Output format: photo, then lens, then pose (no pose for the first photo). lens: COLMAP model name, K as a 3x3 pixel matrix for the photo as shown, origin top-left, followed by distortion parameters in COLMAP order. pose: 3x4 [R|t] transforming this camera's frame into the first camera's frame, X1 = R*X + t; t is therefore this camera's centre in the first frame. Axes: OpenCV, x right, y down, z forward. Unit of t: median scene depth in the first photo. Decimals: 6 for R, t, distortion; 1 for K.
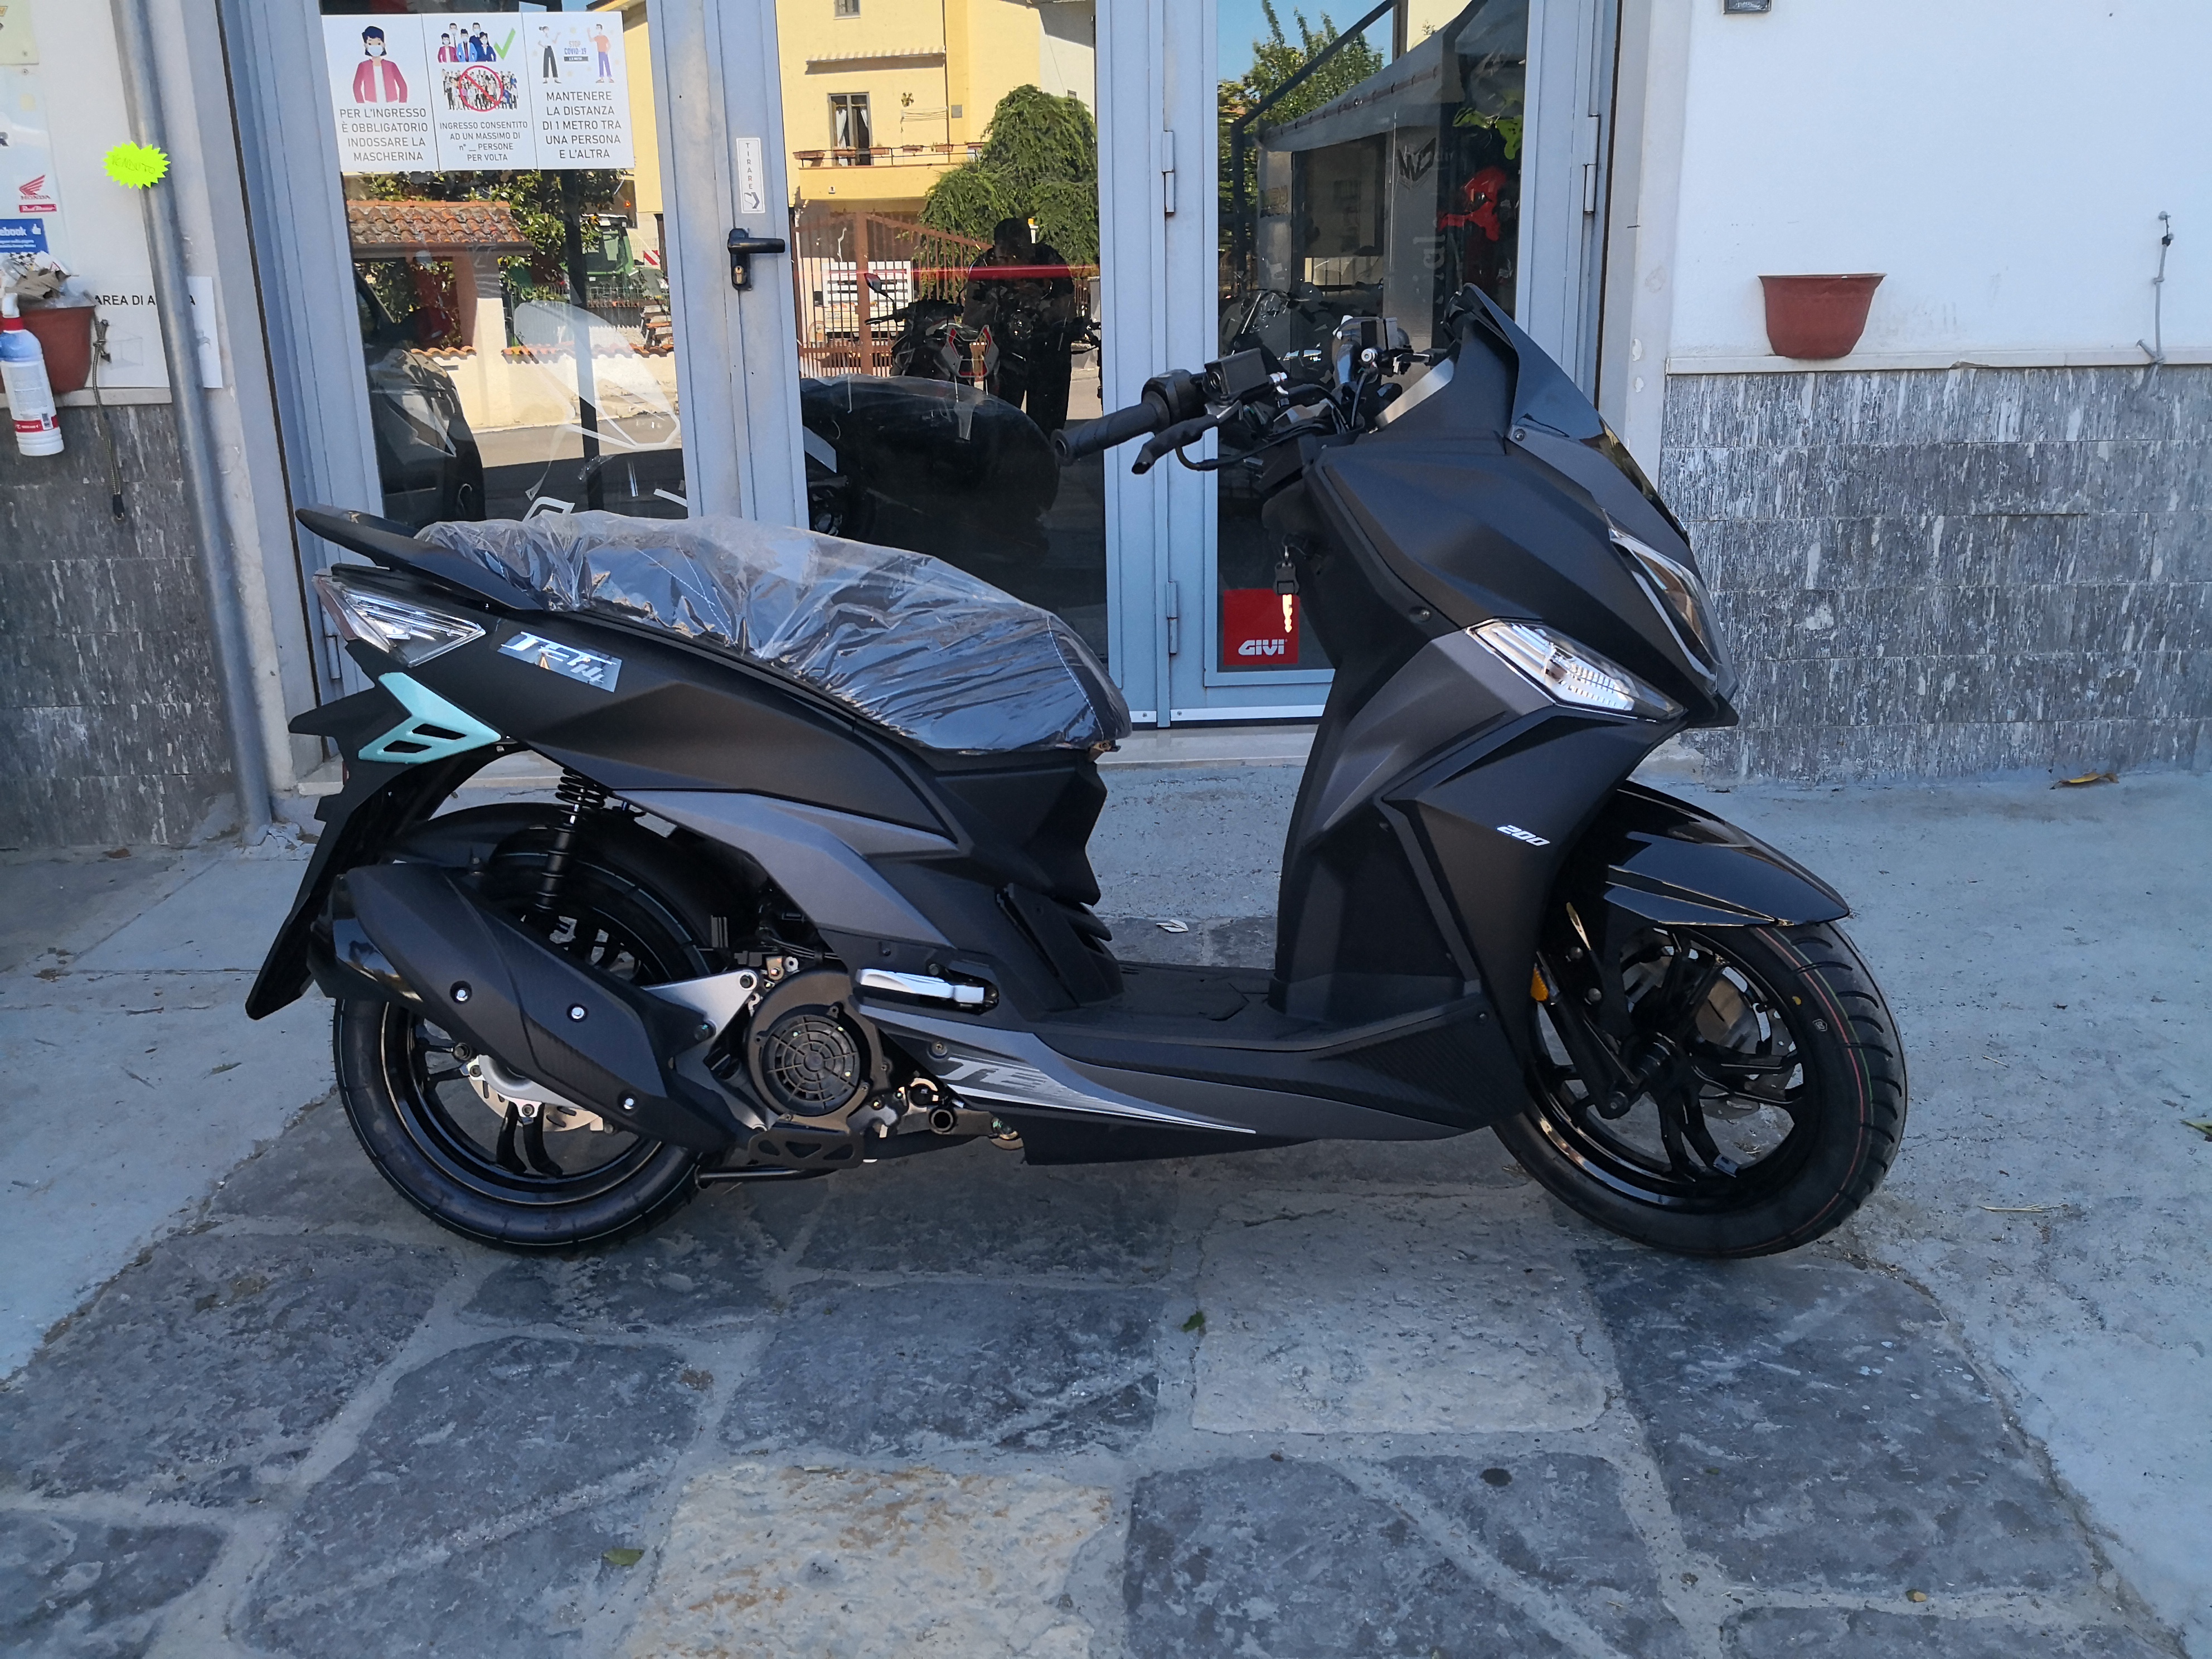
lens RADIAL K [[1805.9, 0, 1104.3], [0, 1805.9, 824.2], [0, 0, 1]] dist [0.020544, -0.039499]
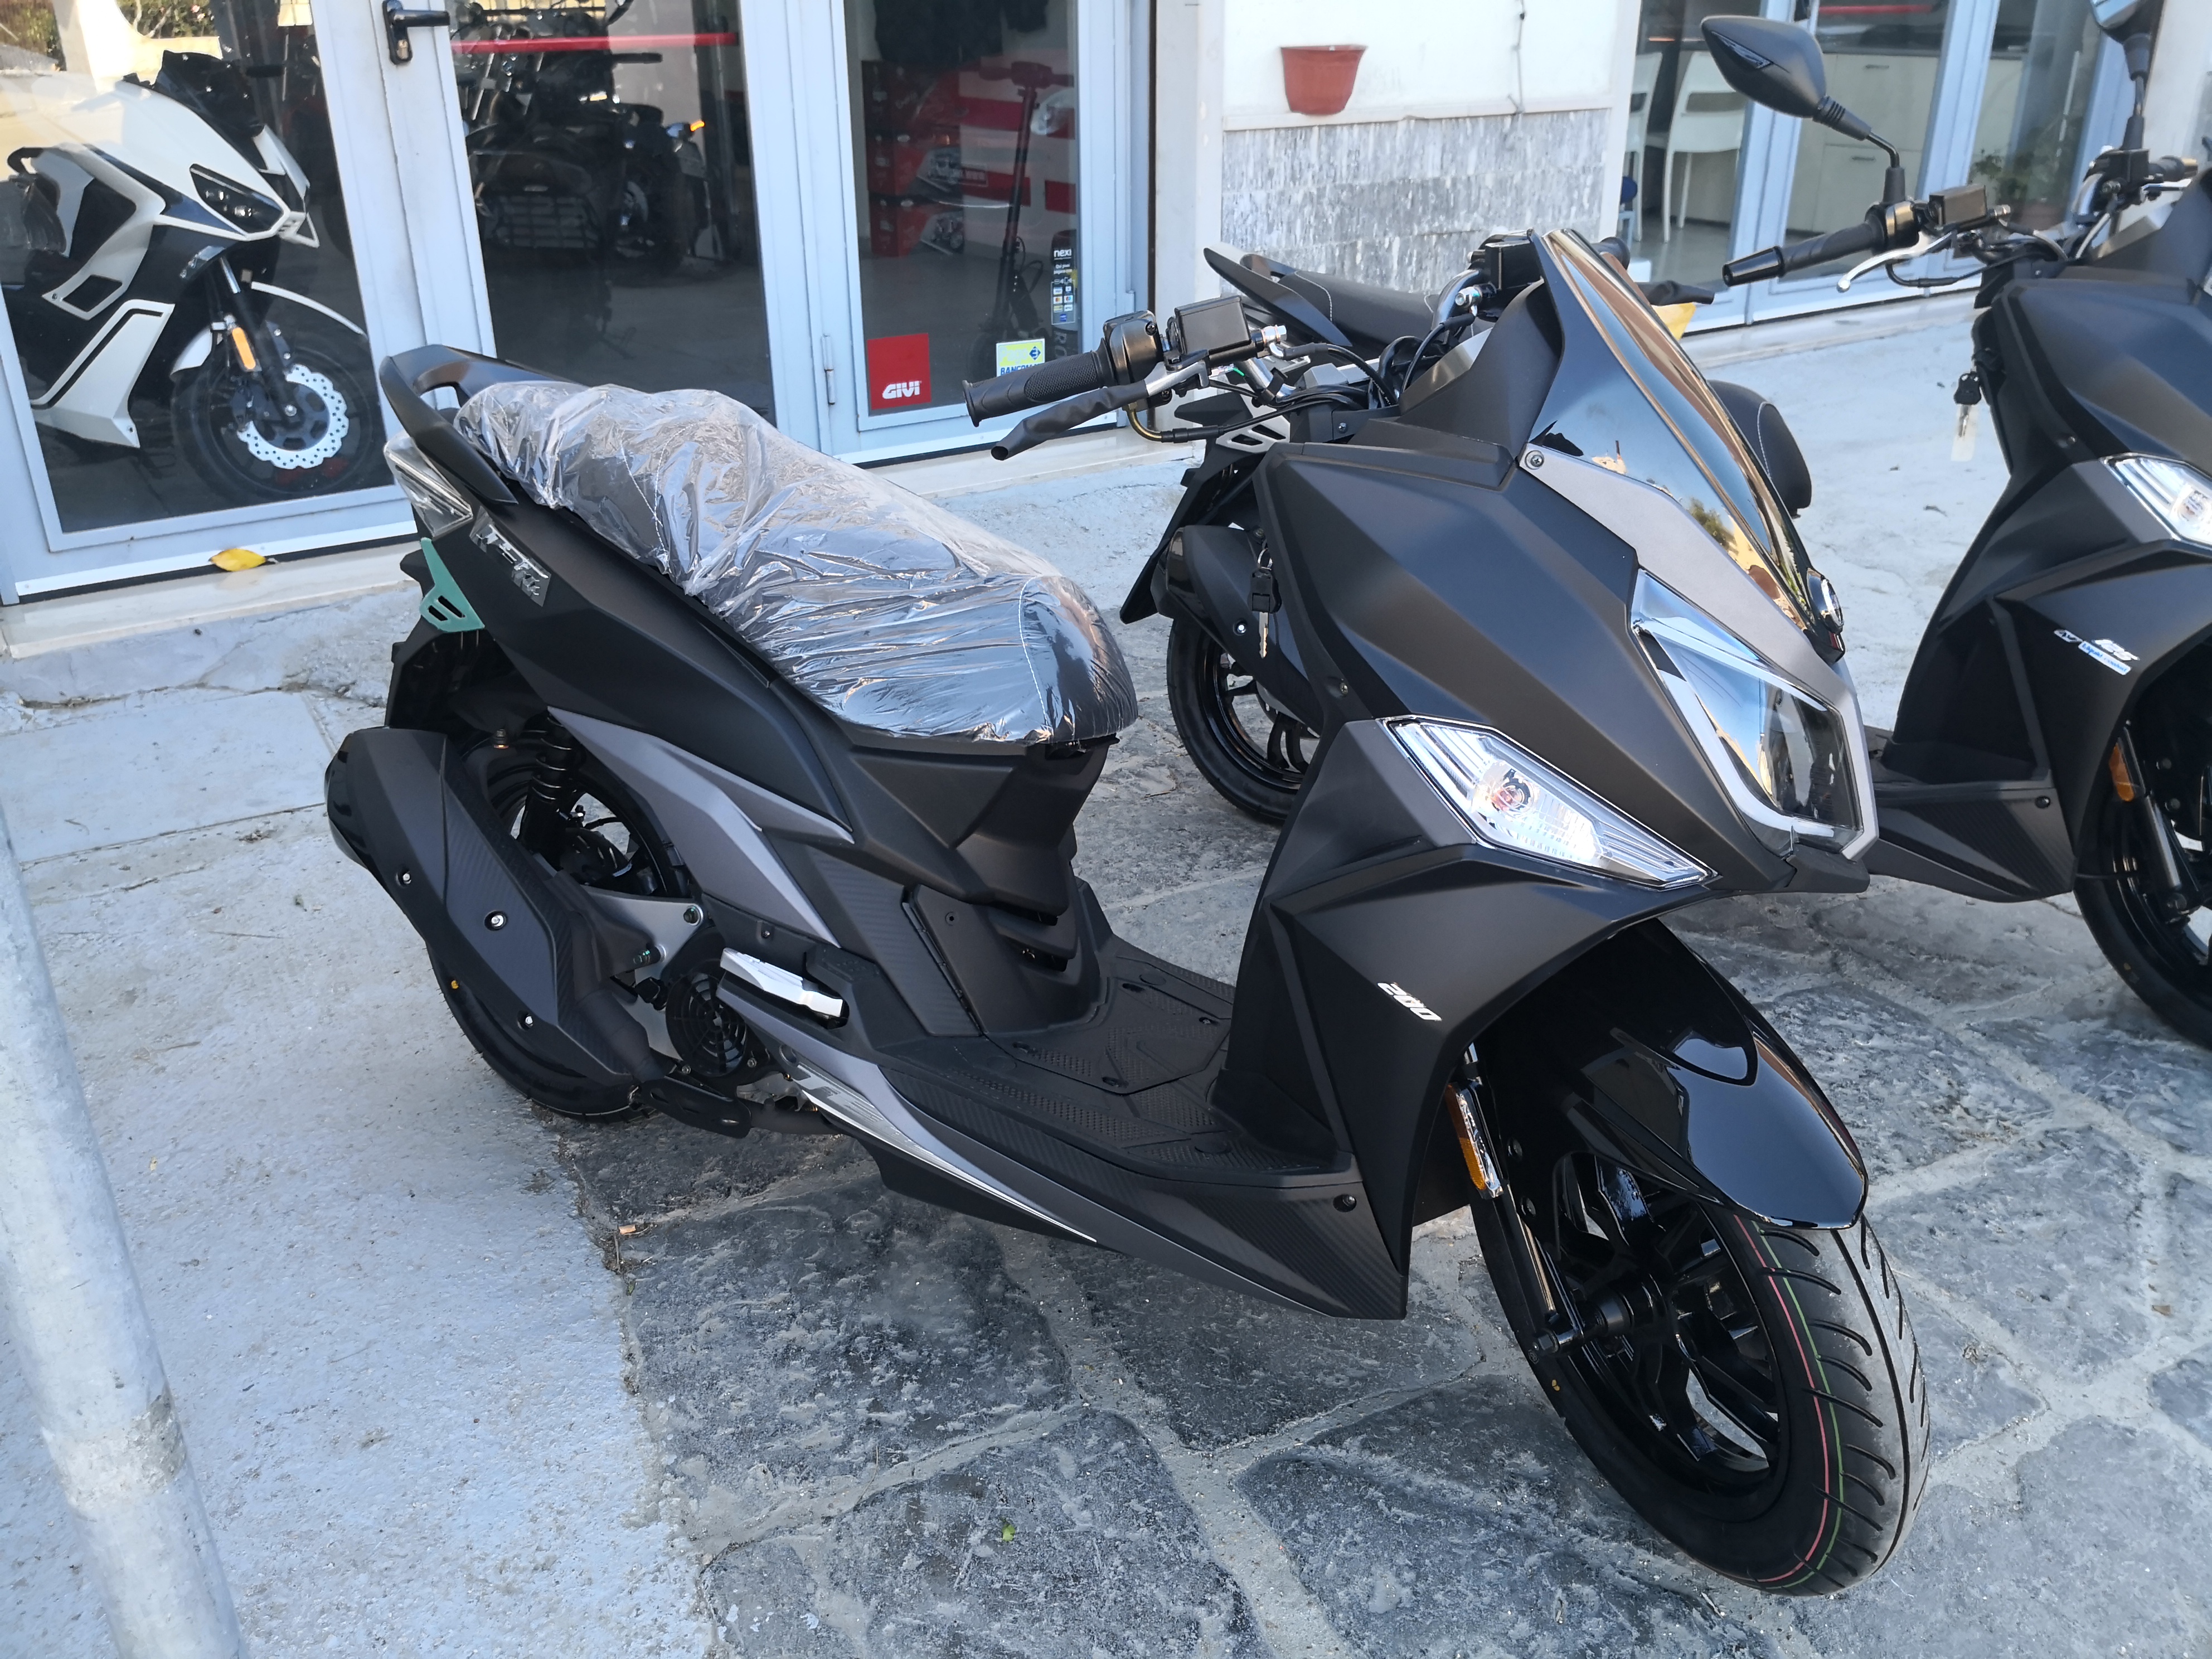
lens RADIAL K [[1805.9, 0, 1106.1], [0, 1805.9, 844.4], [0, 0, 1]] dist [0.020544, -0.039499]
pose [[0.855409, -0.213892, 0.471727, -0.433188], [0.139615, 0.972259, 0.187672, -0.020247], [-0.498782, -0.094676, 0.861541, -0.057763]]
